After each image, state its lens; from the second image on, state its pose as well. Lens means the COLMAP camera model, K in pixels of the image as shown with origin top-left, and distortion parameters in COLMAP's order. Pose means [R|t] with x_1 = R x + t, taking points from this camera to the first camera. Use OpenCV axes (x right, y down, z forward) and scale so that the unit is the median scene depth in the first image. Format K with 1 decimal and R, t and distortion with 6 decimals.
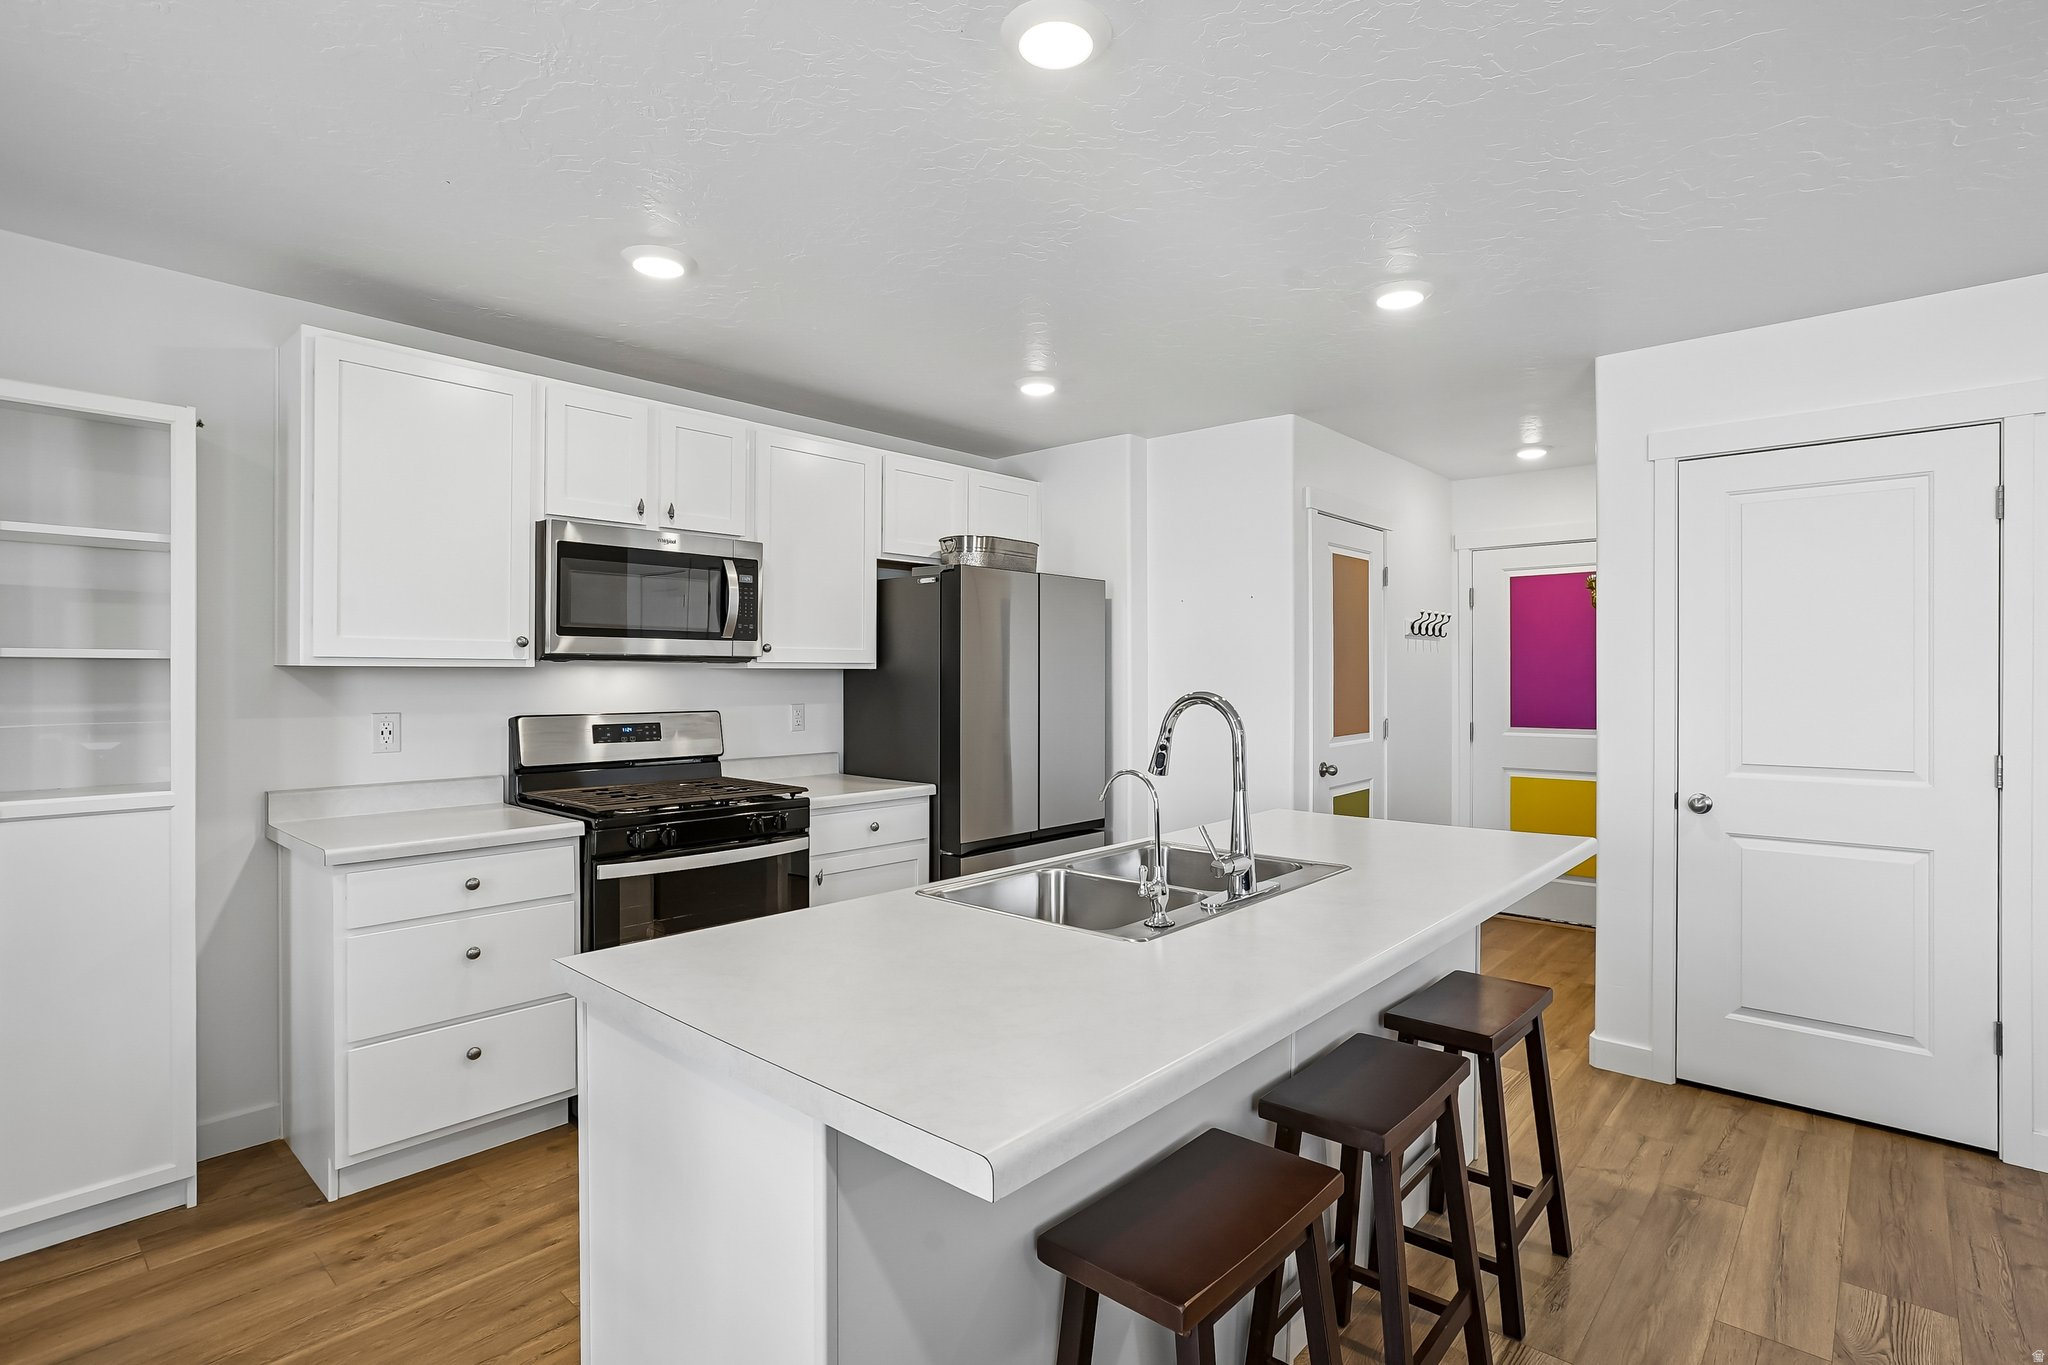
lens RADIAL K [[1003.3, 0, 1045.9], [0, 1003.3, 671.2], [0, 0, 1]] dist [-0.033369, 0.017030]
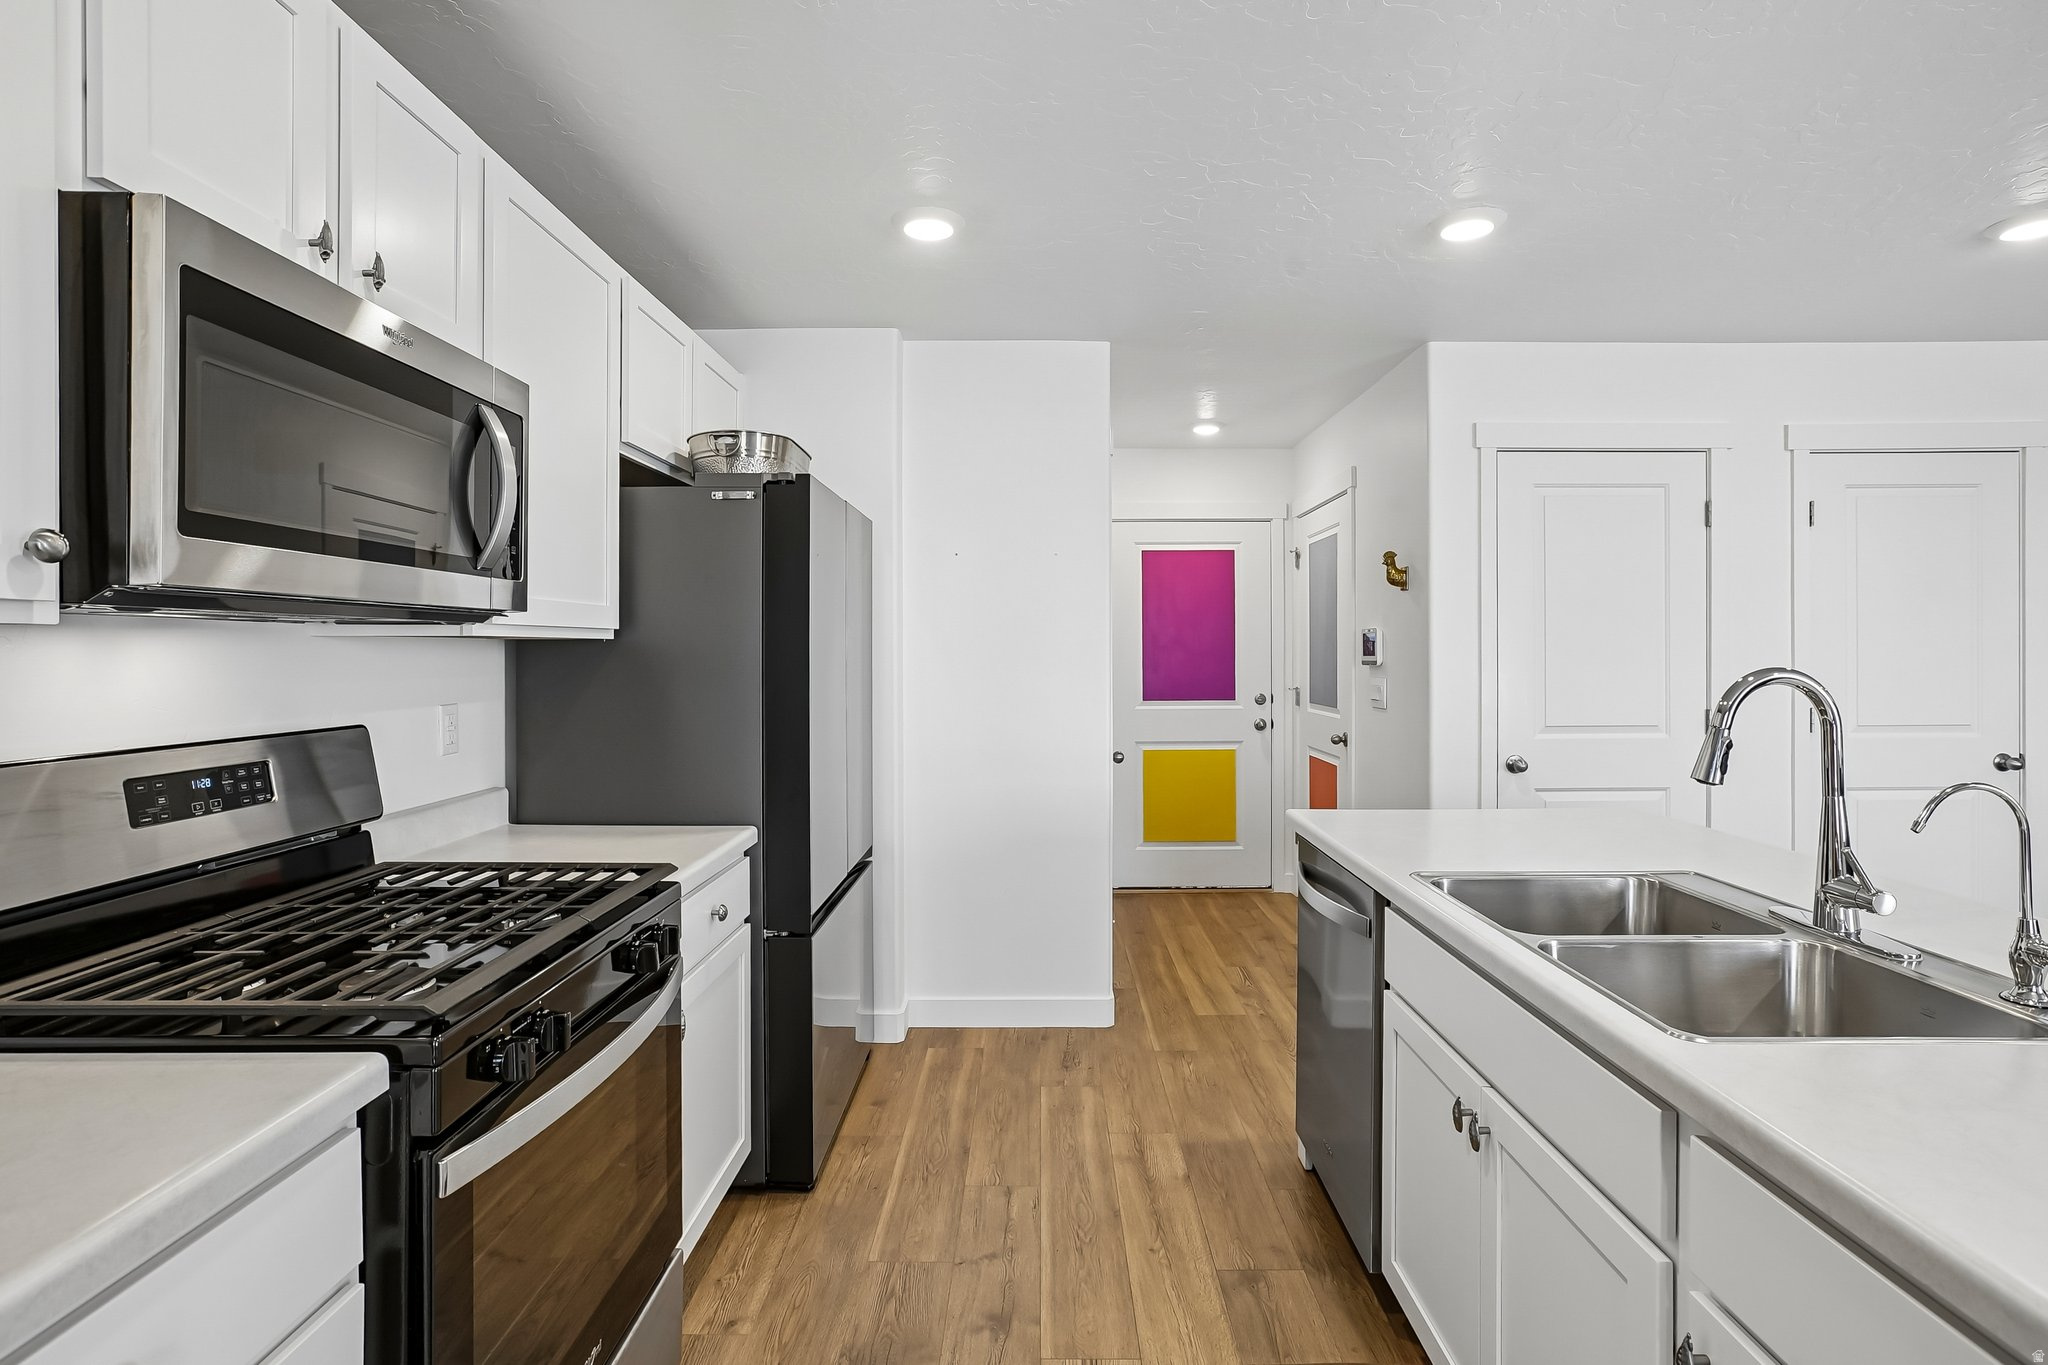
lens RADIAL K [[1003.3, 0, 1044.9], [0, 1003.3, 641.7], [0, 0, 1]] dist [-0.033369, 0.017030]
pose [[0.751669, 0.002743, 0.659535, -0.451453], [0.000006, 0.999991, -0.004165, 0.002445], [-0.659541, 0.003135, 0.751662, 0.496201]]
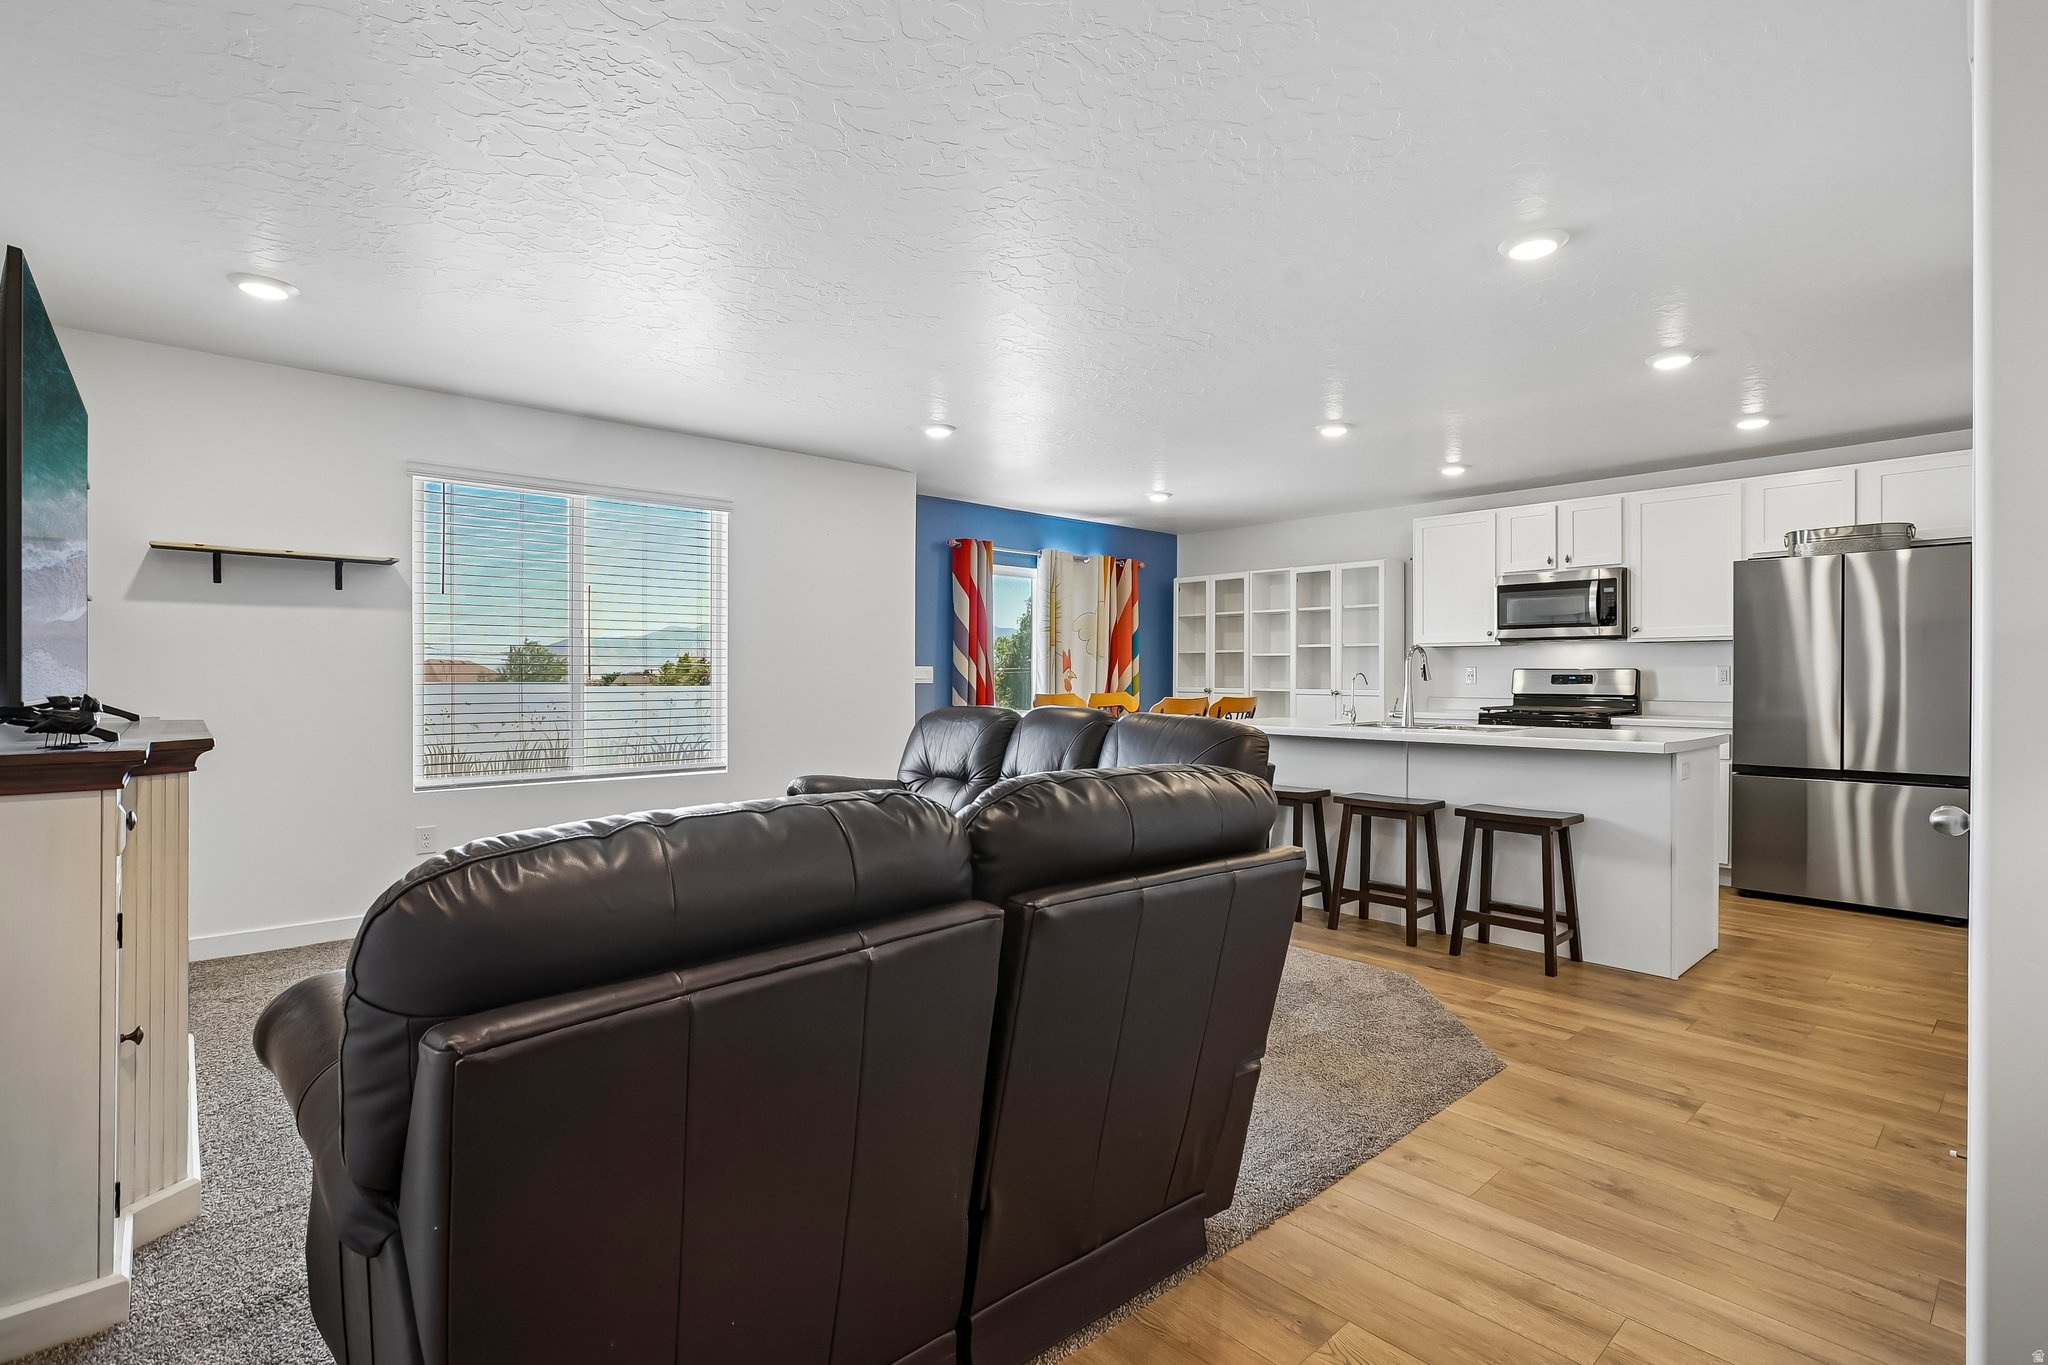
lens RADIAL K [[970.0, 0, 1025.0], [0, 970.0, 679.4], [0, 0, 1]] dist [-0.033745, 0.017943]
pose [[-0.123986, 0.003795, -0.992277, 1.563220], [0.002340, 0.999991, 0.003532, 0.056330], [0.992281, -0.001884, -0.123994, 0.224155]]
